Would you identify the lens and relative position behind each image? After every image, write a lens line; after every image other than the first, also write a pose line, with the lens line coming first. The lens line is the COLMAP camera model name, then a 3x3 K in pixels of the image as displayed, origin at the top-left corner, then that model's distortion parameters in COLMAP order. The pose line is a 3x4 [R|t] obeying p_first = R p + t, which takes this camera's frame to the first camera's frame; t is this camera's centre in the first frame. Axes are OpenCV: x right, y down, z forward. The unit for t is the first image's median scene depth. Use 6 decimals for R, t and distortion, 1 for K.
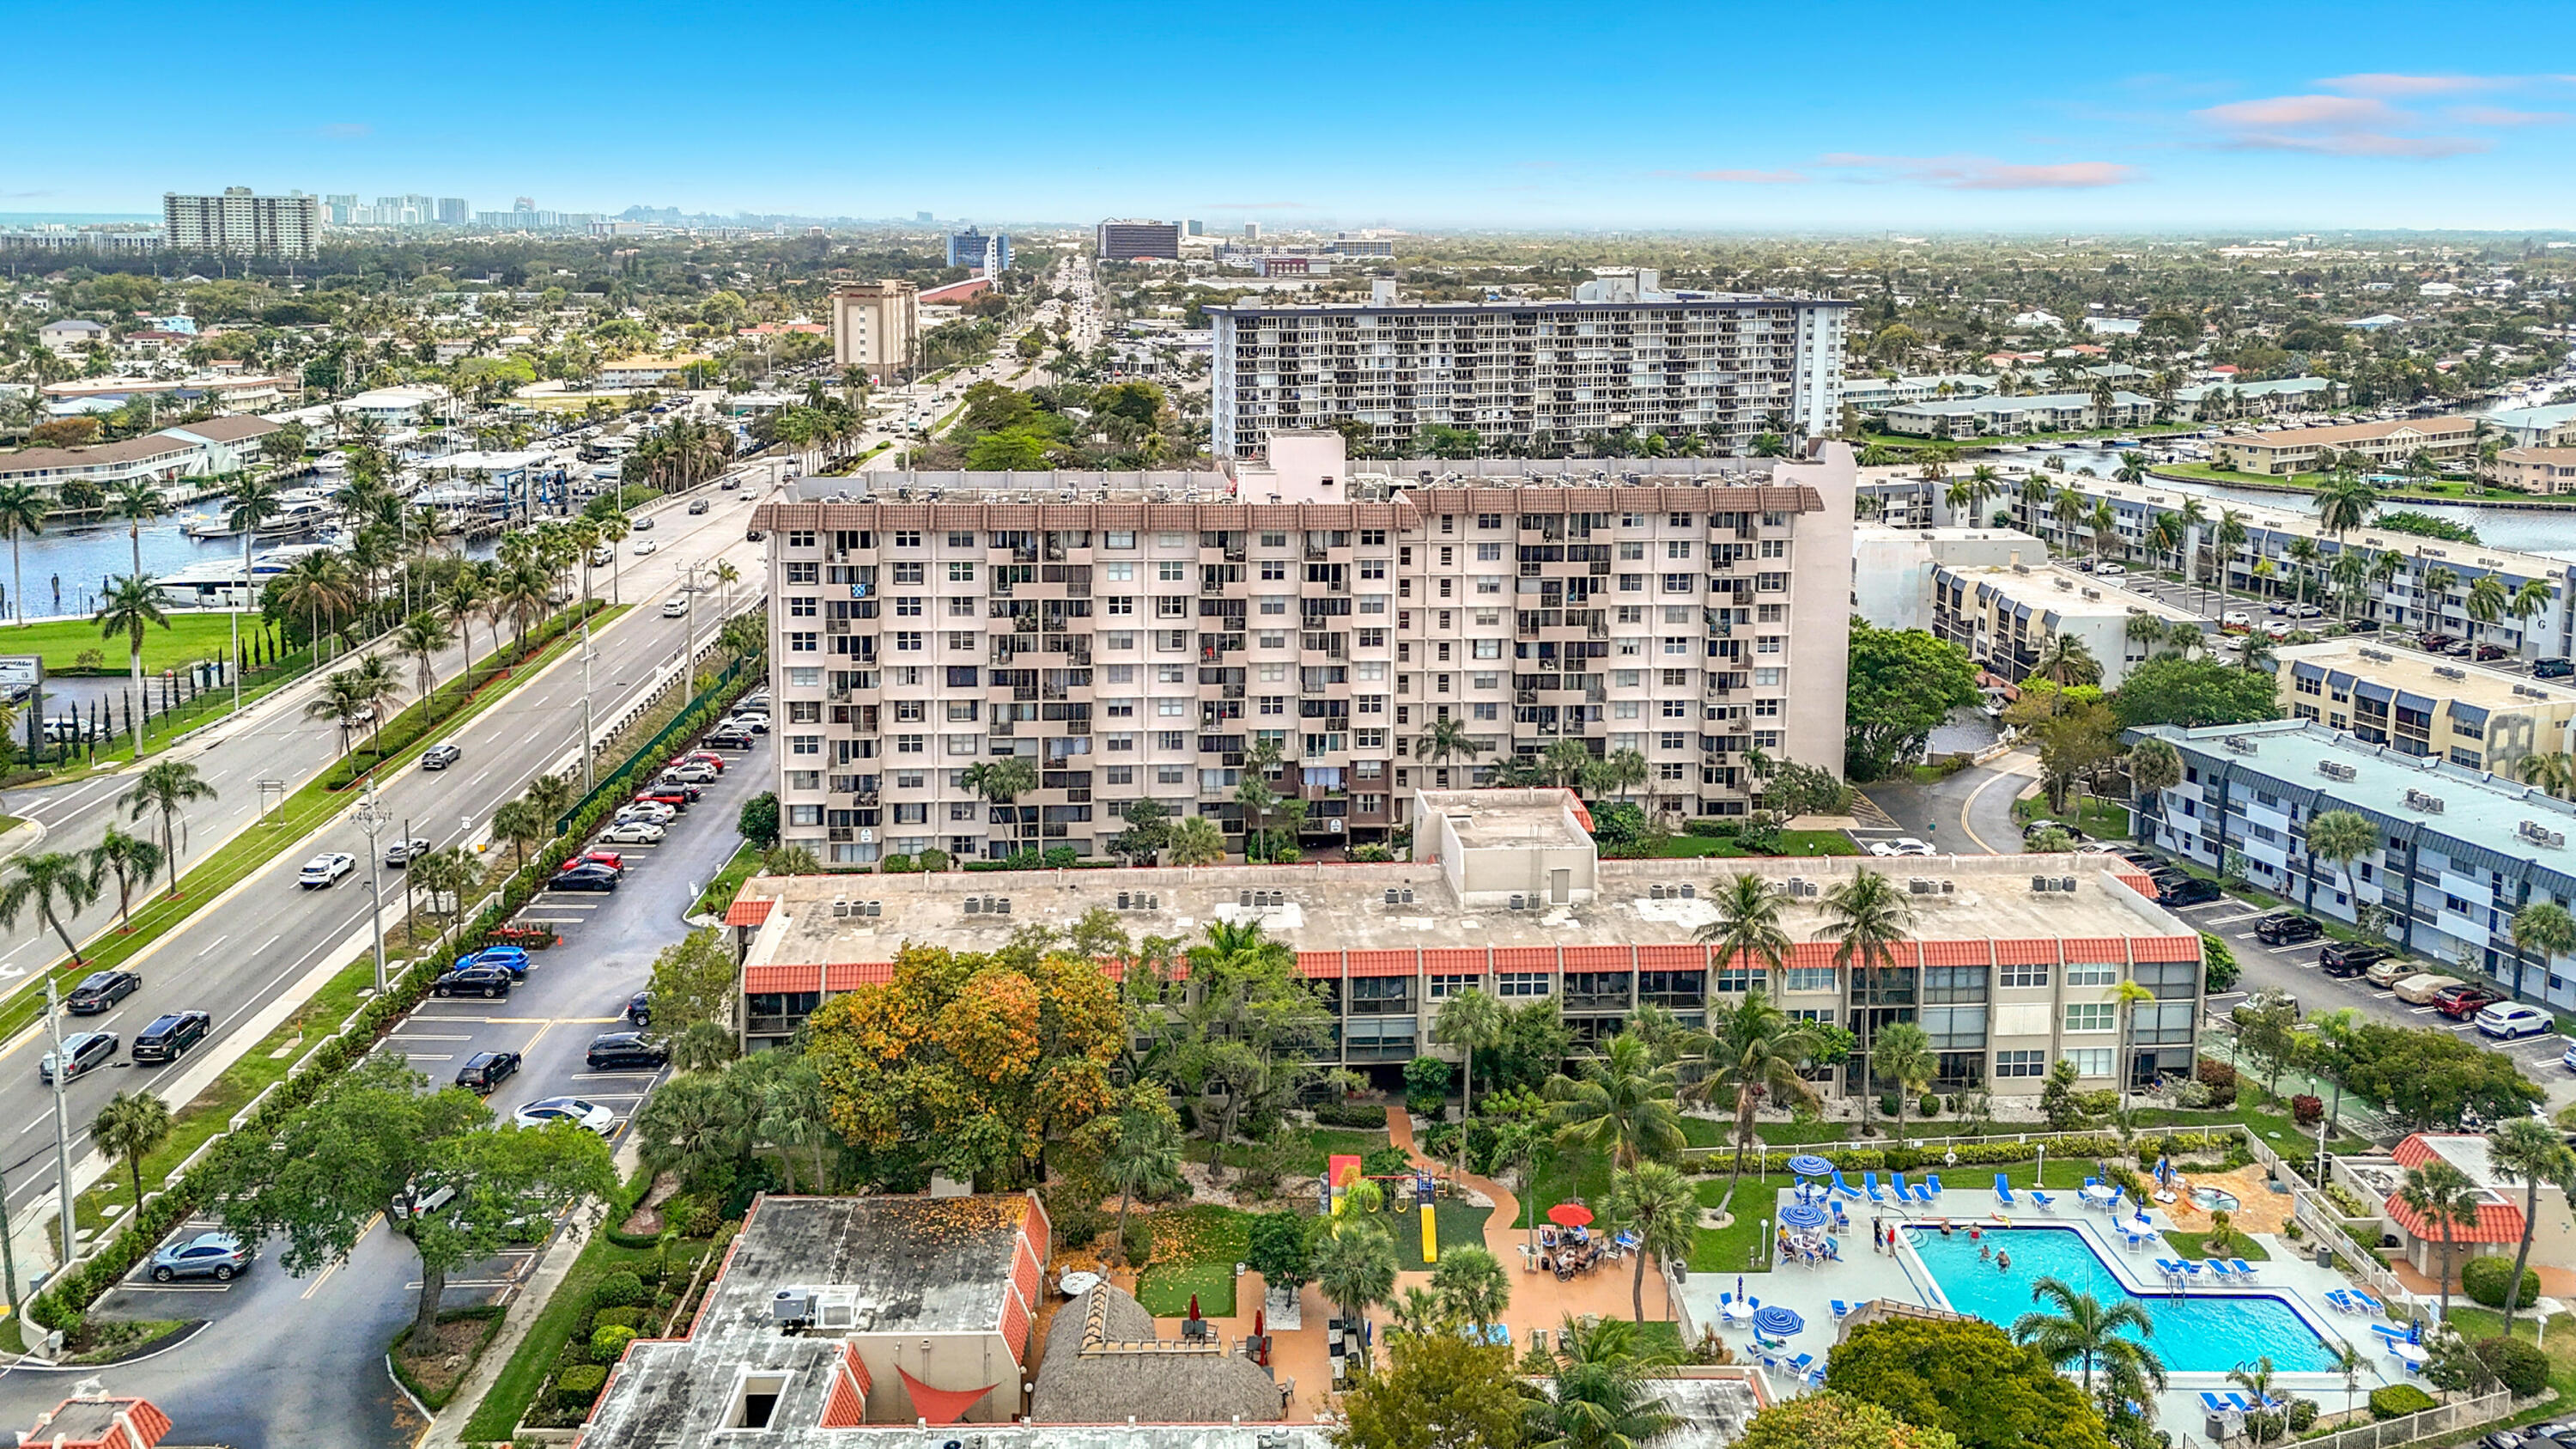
lens RADIAL K [[1917.5, 0, 1273.3], [0, 1917.5, 642.5], [0, 0, 1]] dist [0.075008, -0.062171]
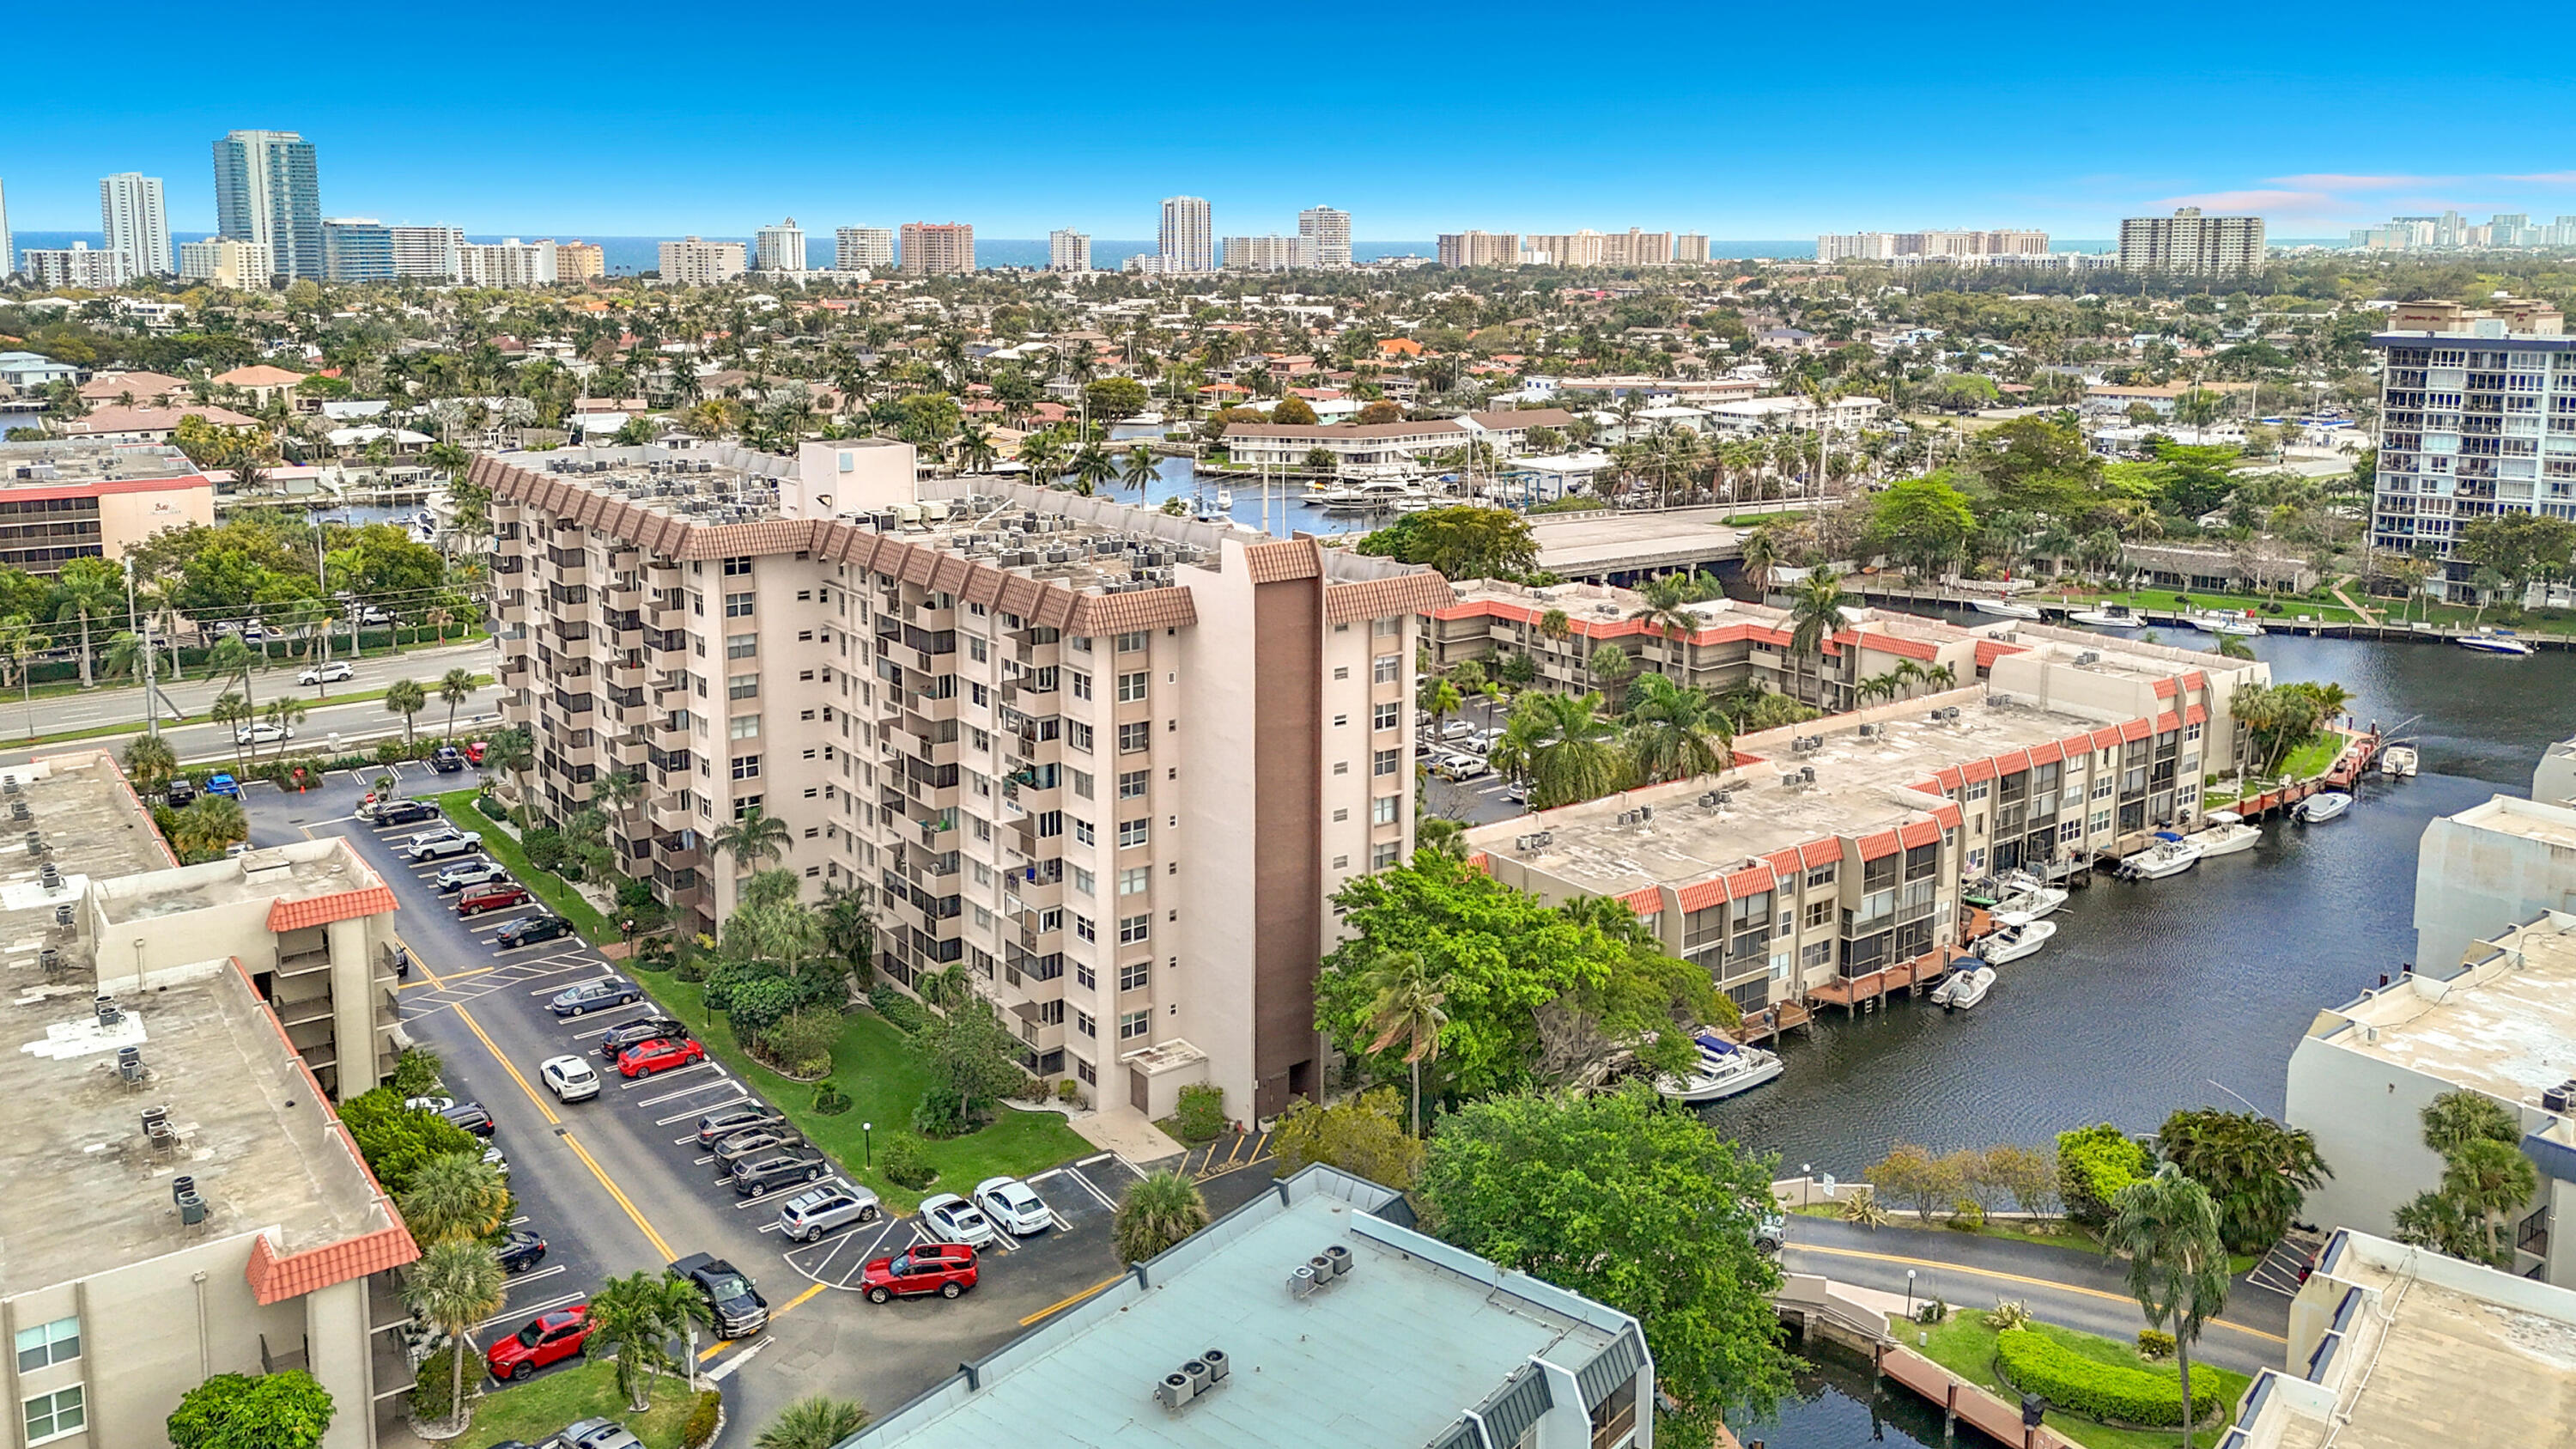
lens RADIAL K [[1917.5, 0, 1363.5], [0, 1917.5, 618.1], [0, 0, 1]] dist [0.075008, -0.062171]
pose [[0.540057, 0.155206, -0.827194, 0.853297], [-0.174829, 0.982098, 0.070128, -0.134470], [0.823270, 0.106744, 0.557523, 0.726856]]
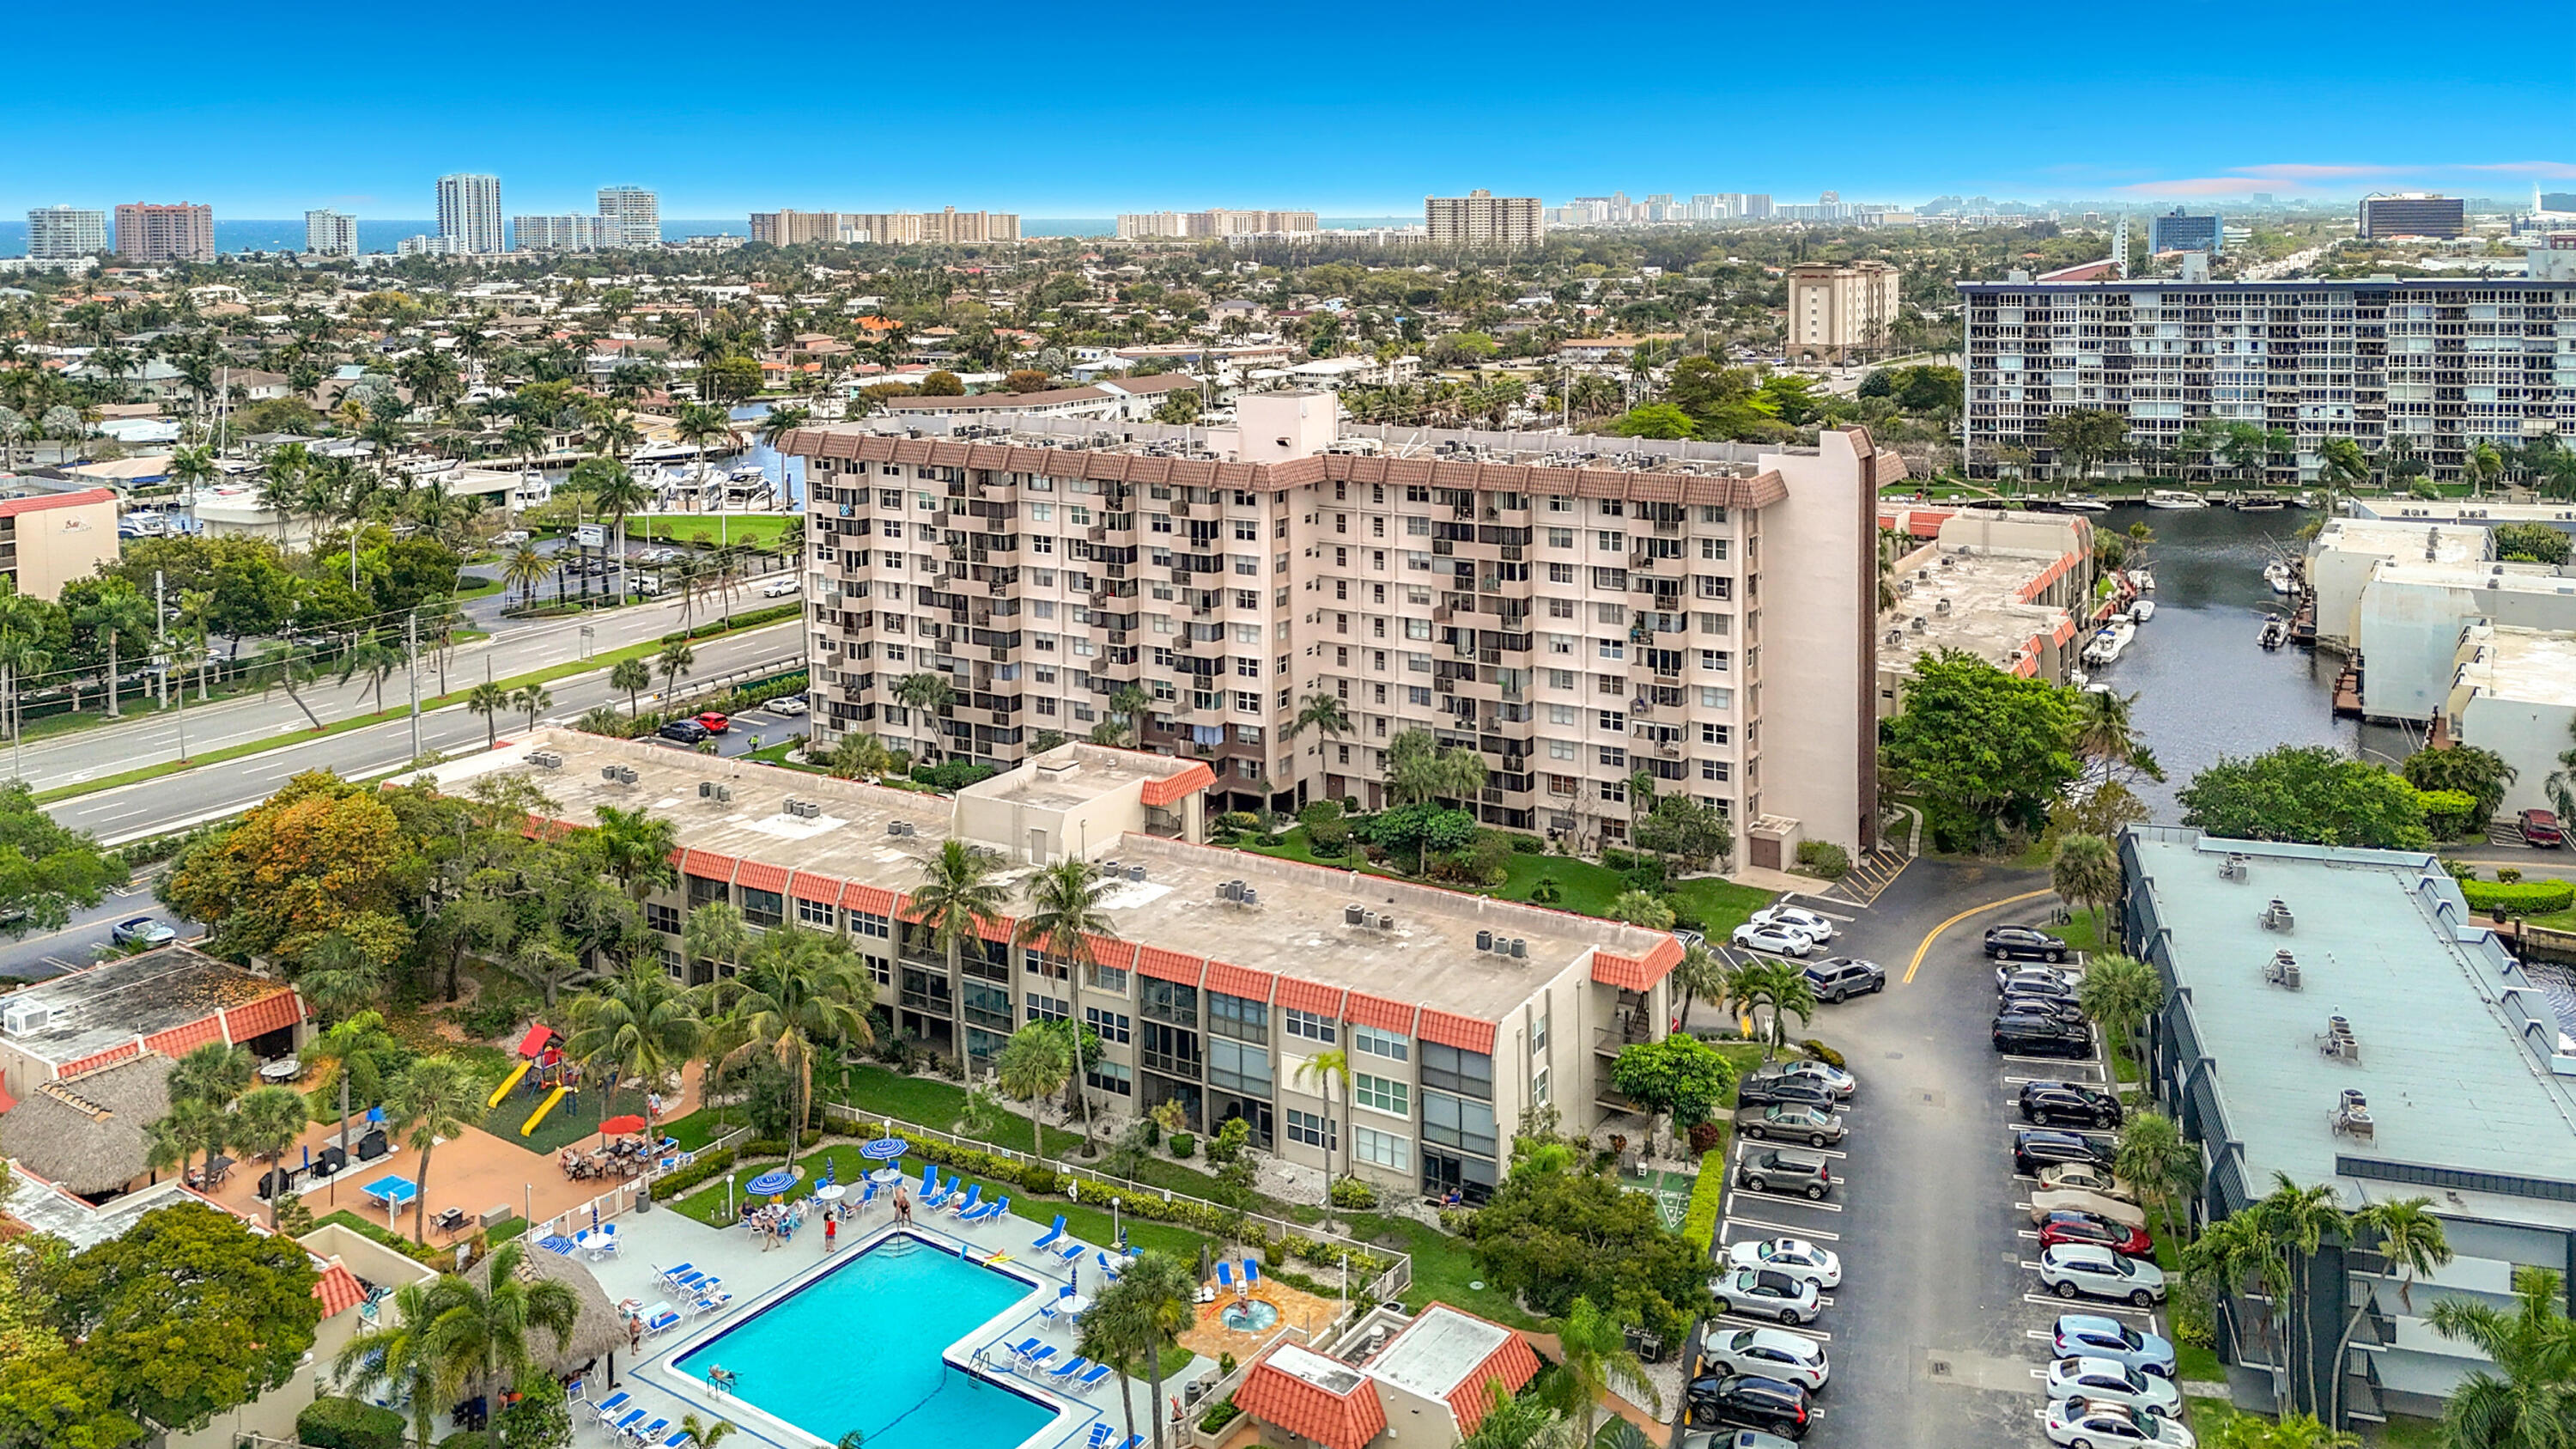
lens RADIAL K [[1917.5, 0, 1370.2], [0, 1917.5, 556.1], [0, 0, 1]] dist [0.075008, -0.062171]
pose [[0.821097, 0.084715, -0.564467, 0.625906], [-0.105703, 0.994387, -0.004523, -0.025651], [0.560916, 0.063380, 0.825443, 0.208530]]
